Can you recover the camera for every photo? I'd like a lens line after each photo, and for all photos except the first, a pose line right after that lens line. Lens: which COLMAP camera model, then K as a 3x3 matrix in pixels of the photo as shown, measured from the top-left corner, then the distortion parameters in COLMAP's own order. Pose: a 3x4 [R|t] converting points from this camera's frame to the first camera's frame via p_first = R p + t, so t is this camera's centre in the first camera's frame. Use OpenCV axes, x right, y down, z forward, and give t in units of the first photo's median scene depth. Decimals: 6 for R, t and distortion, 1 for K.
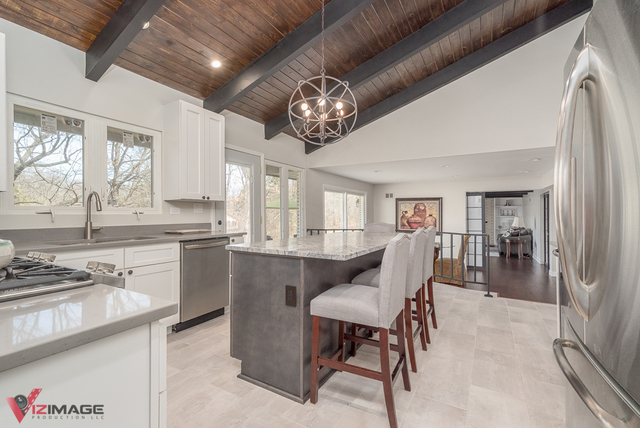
lens RADIAL K [[294.4, 0, 321.1], [0, 294.4, 212.1], [0, 0, 1]] dist [0.004322, 0.001723]
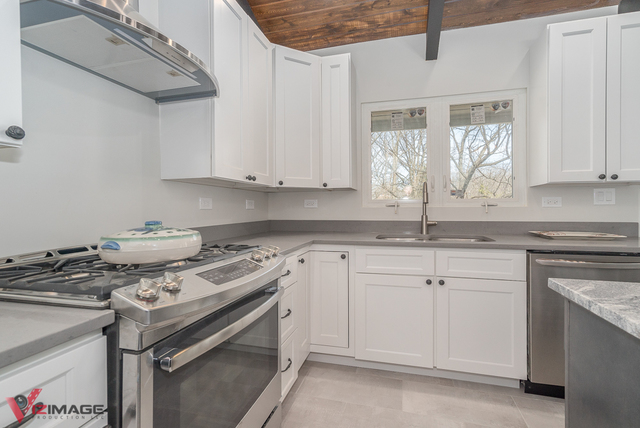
lens RADIAL K [[294.4, 0, 317.9], [0, 294.4, 209.4], [0, 0, 1]] dist [0.004322, 0.001723]
pose [[0.242061, 0.004334, -0.970251, 0.020477], [0.010026, 0.999925, 0.006968, 0.003847], [0.970209, -0.011415, 0.241999, 0.420382]]
